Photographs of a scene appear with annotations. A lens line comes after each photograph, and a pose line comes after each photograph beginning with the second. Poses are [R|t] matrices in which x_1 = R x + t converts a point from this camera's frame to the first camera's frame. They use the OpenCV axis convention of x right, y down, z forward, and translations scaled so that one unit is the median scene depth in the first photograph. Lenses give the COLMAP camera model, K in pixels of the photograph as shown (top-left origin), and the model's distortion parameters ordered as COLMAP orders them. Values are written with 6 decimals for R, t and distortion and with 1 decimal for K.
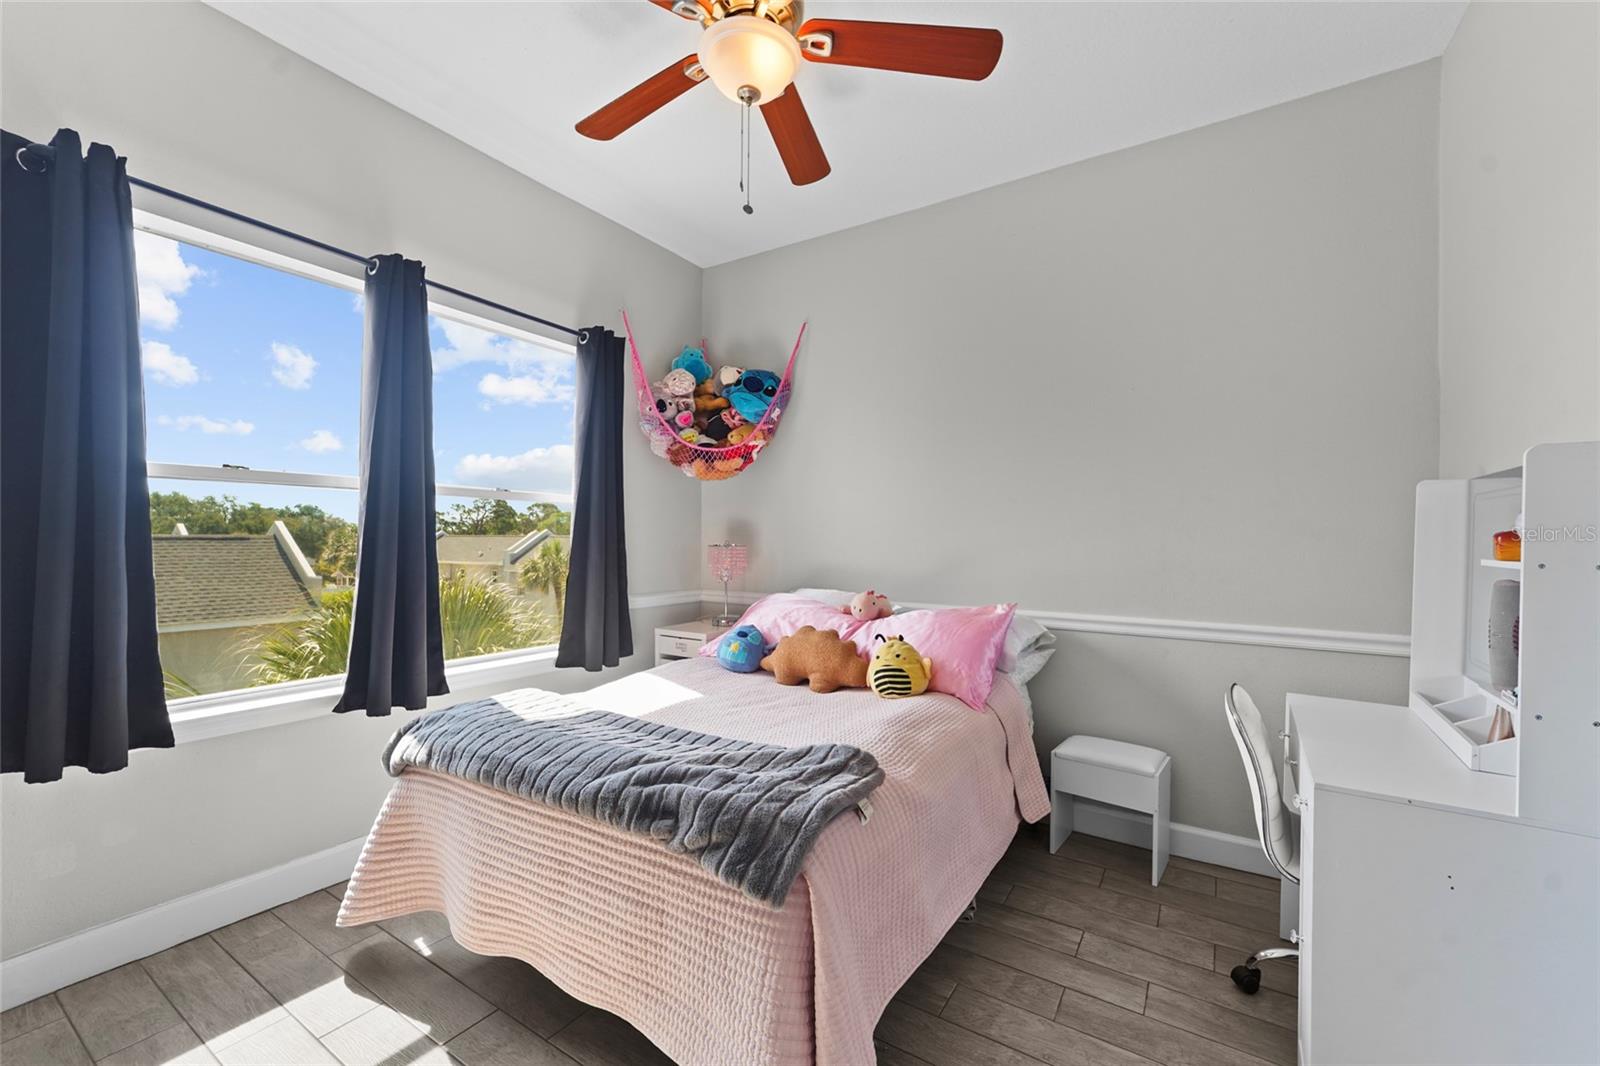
lens RADIAL K [[650.3, 0, 807.4], [0, 650.3, 533.3], [0, 0, 1]] dist [-0.000882, -0.000174]
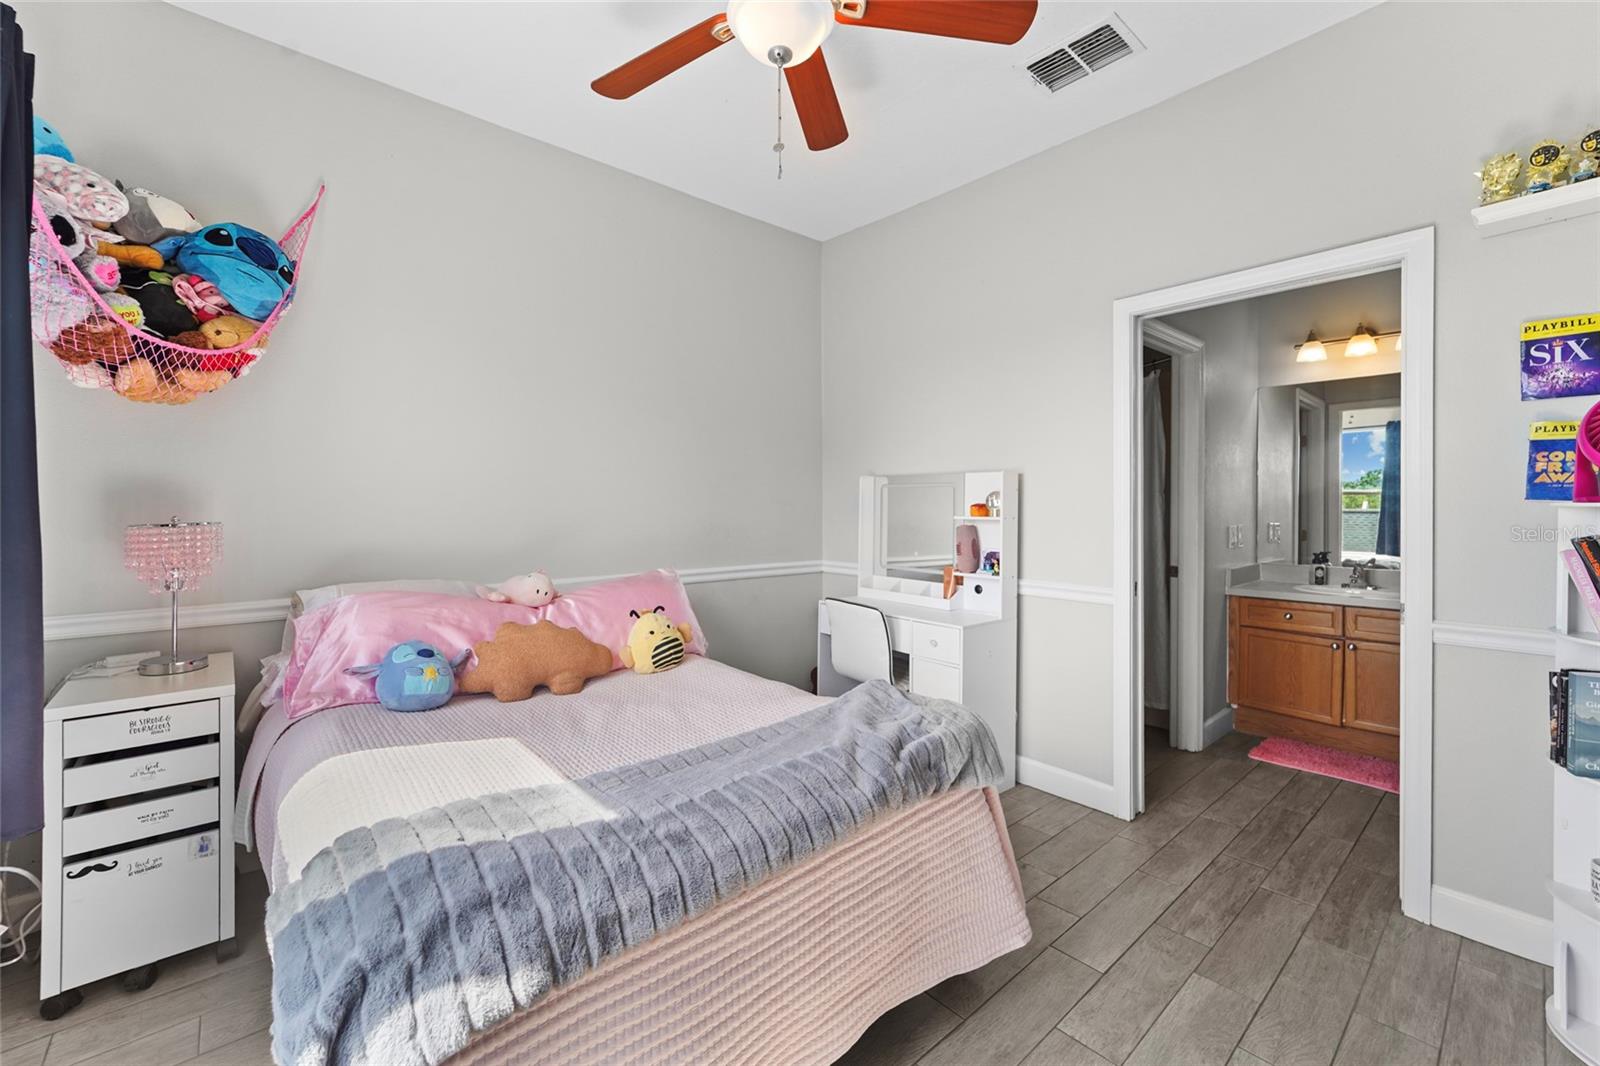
lens RADIAL K [[651.7, 0, 795.9], [0, 651.7, 497.0], [0, 0, 1]] dist [-0.000973, 0.000056]
pose [[0.283234, 0.005238, 0.959037, -0.582165], [-0.006391, 0.999973, -0.003574, -0.006678], [-0.959030, -0.005117, 0.283260, 0.398931]]
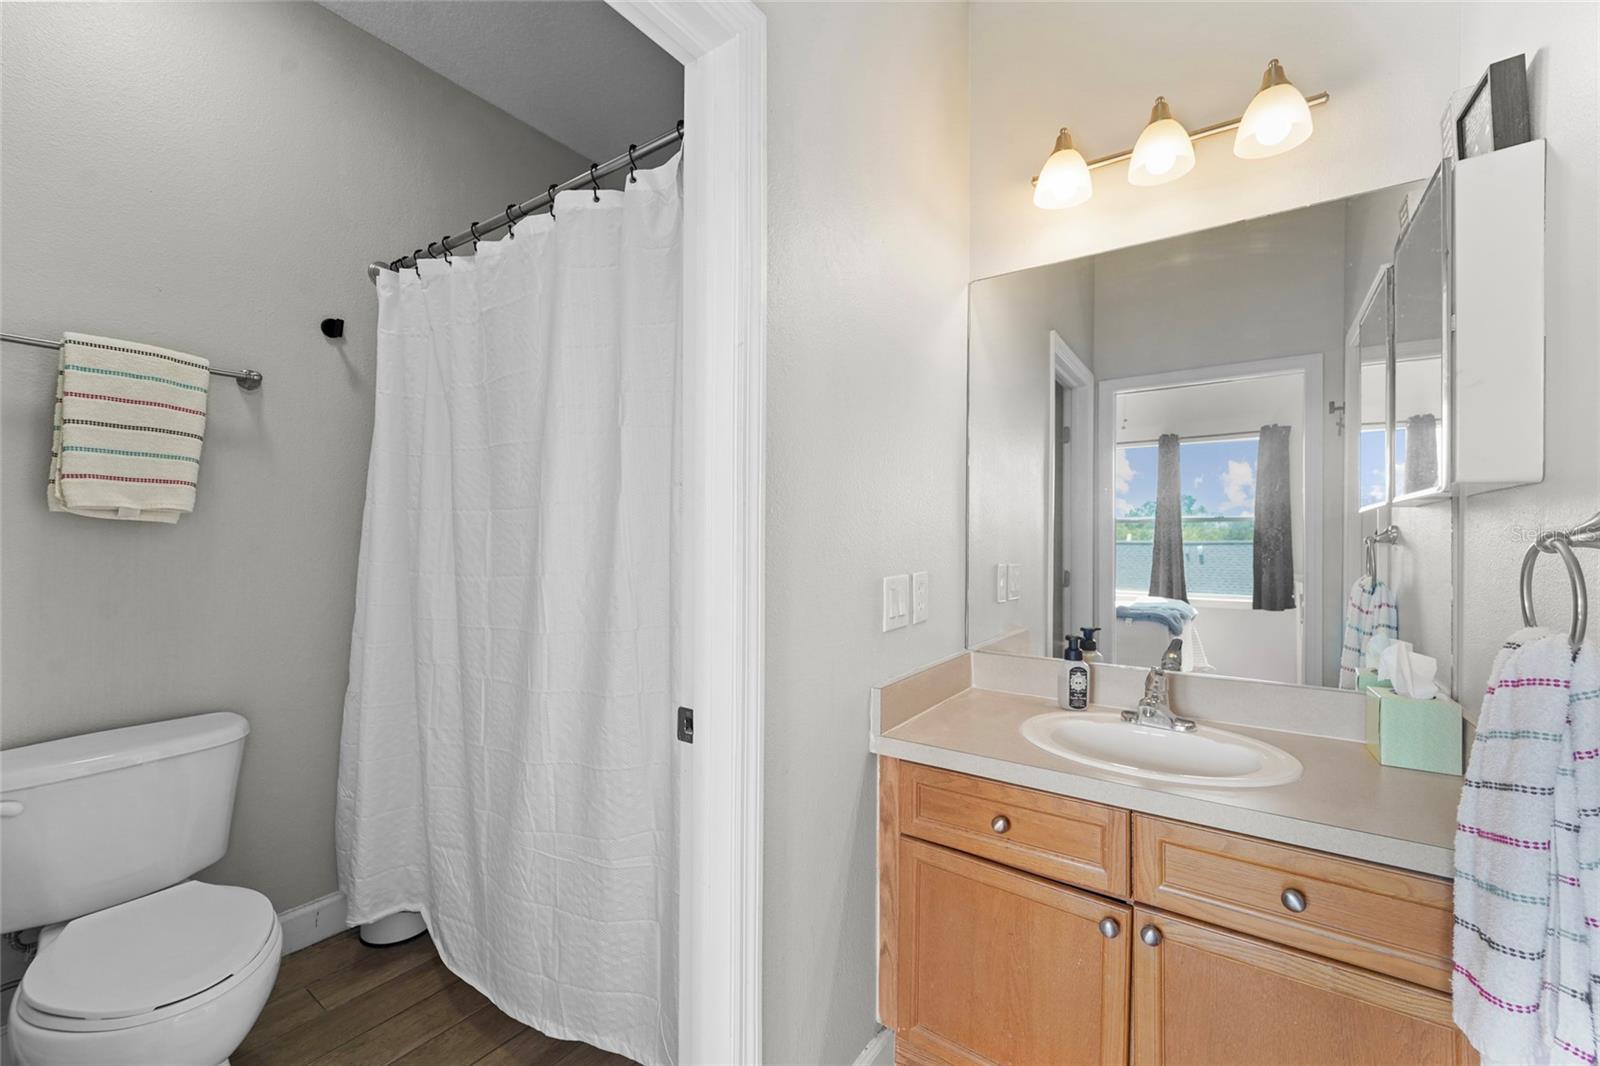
lens RADIAL K [[640.3, 0, 799.4], [0, 640.3, 535.4], [0, 0, 1]] dist [-0.001094, -0.000103]
pose [[0.042539, -0.000145, 0.999095, 0.343587], [-0.002742, 0.999996, 0.000262, 0.006335], [-0.999091, -0.002750, 0.042538, 0.004710]]
